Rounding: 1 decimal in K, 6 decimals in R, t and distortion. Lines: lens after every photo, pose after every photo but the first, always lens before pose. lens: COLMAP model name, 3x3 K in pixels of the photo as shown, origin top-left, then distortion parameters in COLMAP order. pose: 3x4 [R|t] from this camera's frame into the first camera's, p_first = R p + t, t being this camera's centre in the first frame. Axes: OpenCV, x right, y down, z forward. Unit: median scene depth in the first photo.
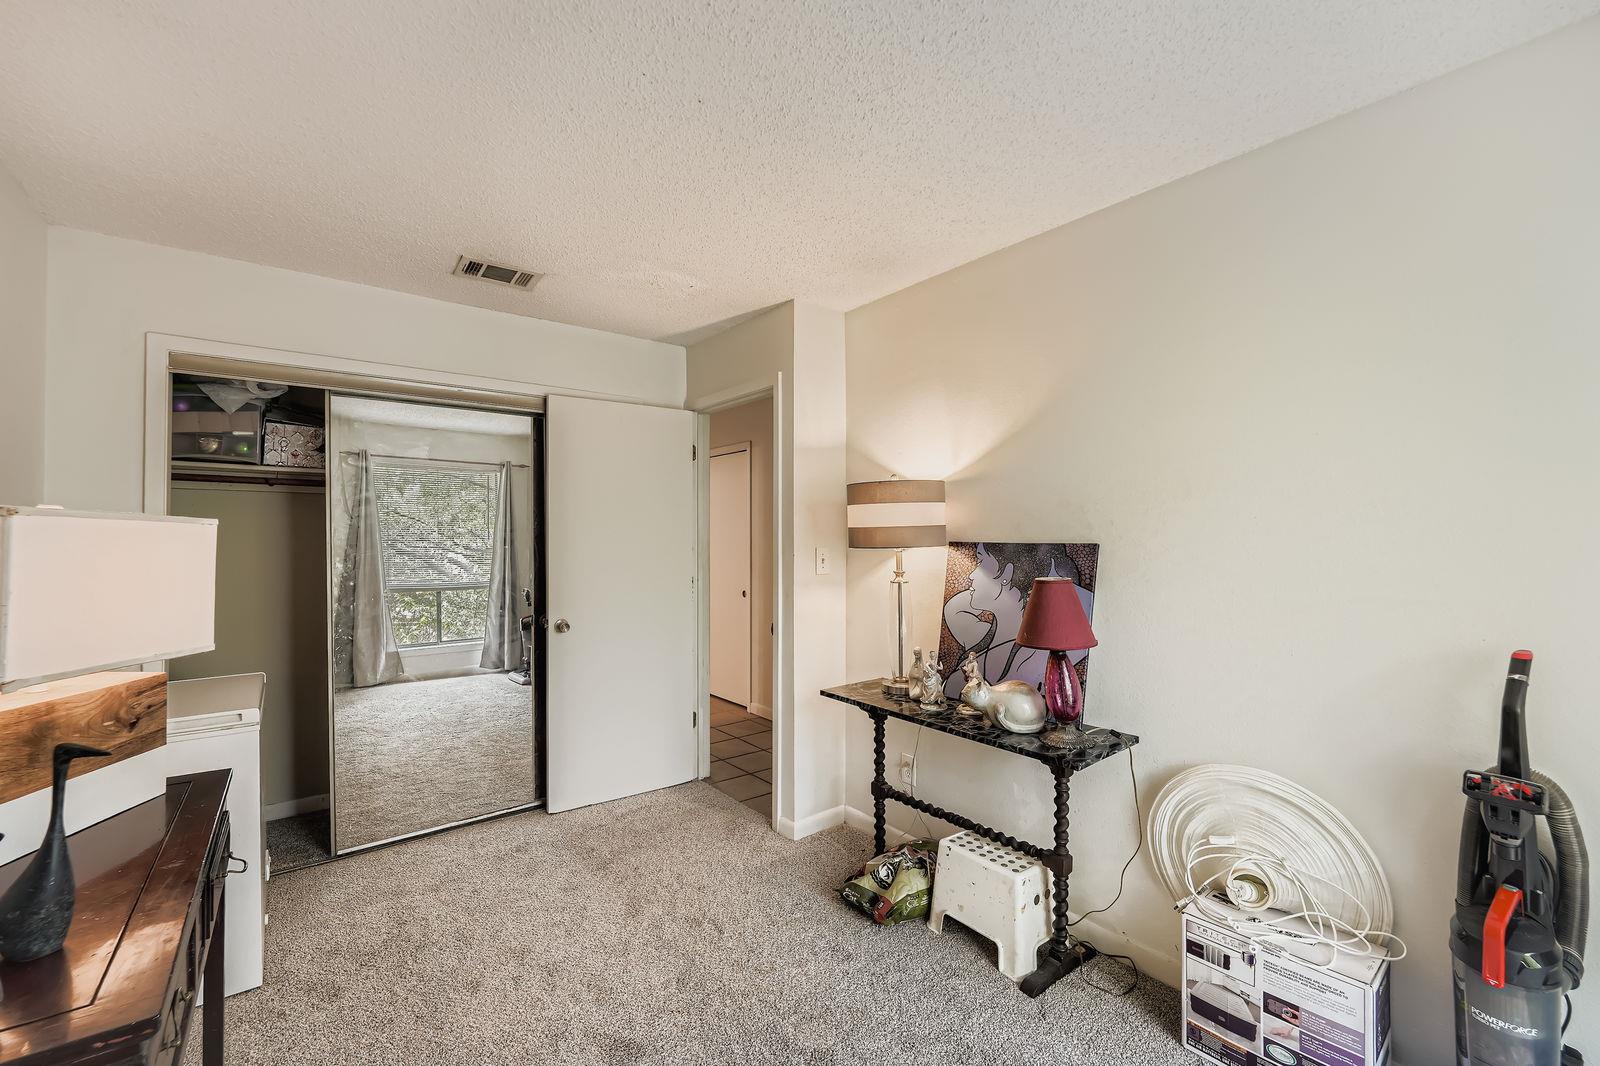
lens RADIAL K [[663.8, 0, 806.3], [0, 663.8, 524.4], [0, 0, 1]] dist [-0.003989, -0.001036]
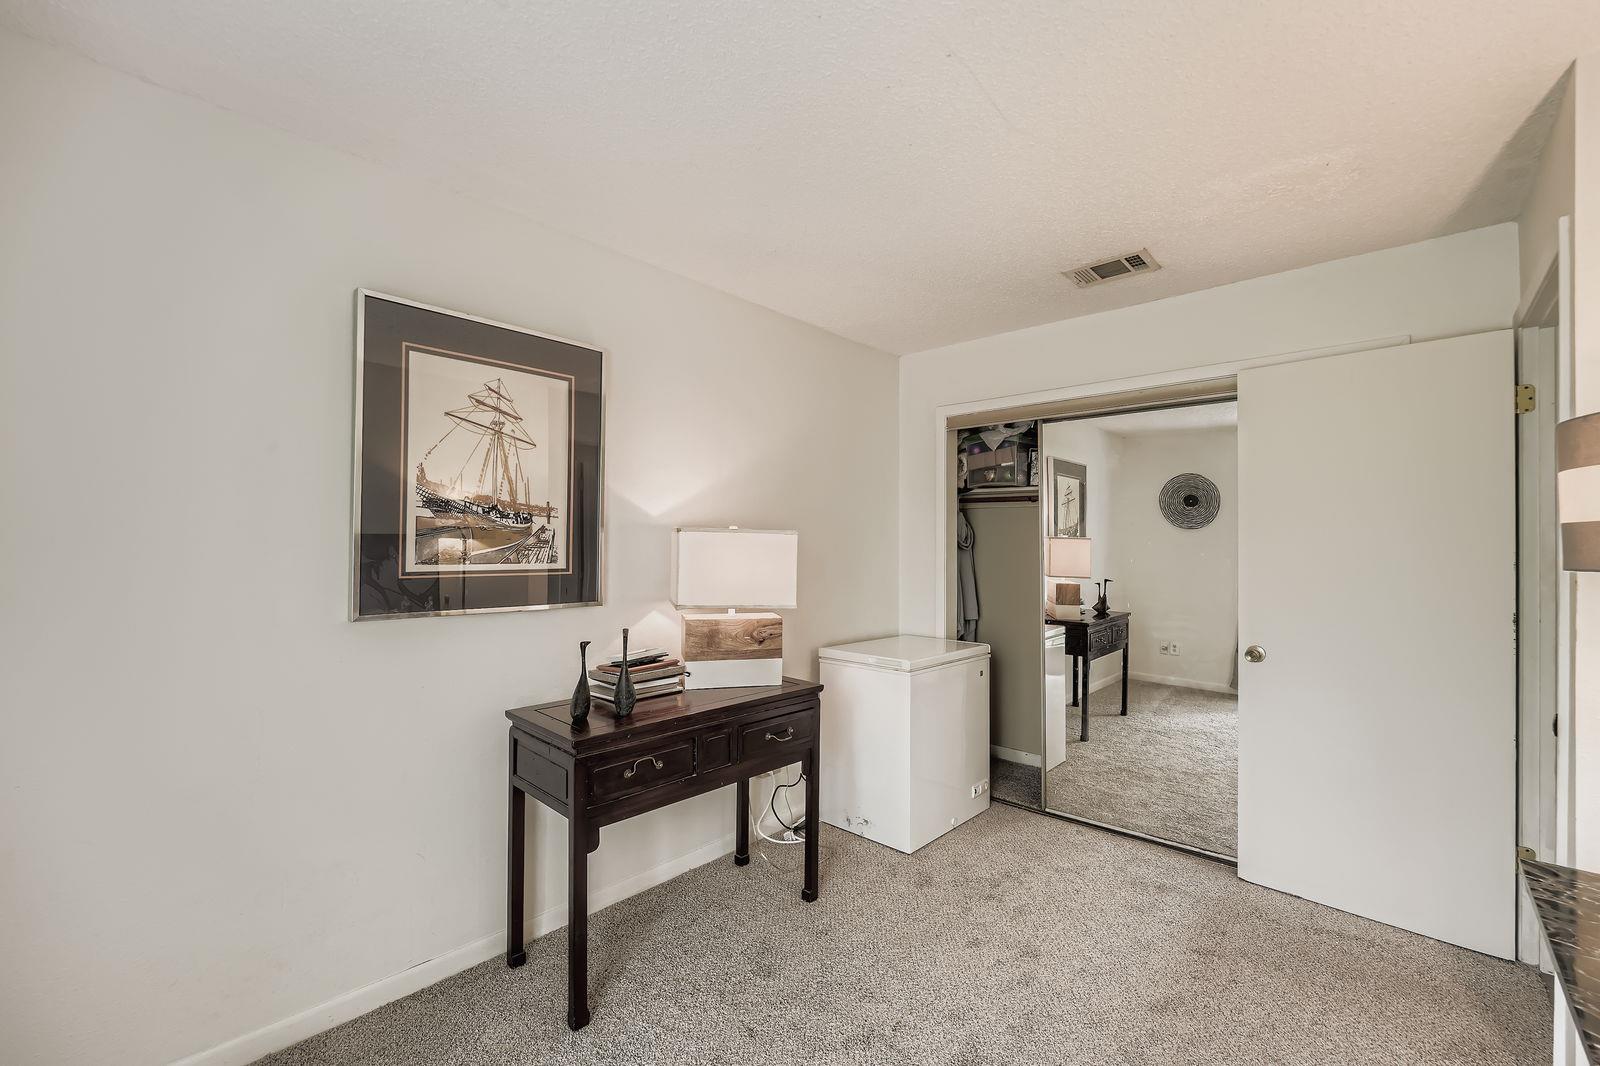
lens RADIAL K [[663.8, 0, 788.8], [0, 663.8, 538.6], [0, 0, 1]] dist [-0.003989, -0.001036]
pose [[0.153699, -0.002838, -0.988114, 0.401912], [0.013598, 0.999907, -0.000756, 0.006487], [0.988024, -0.013320, 0.153724, 0.376219]]
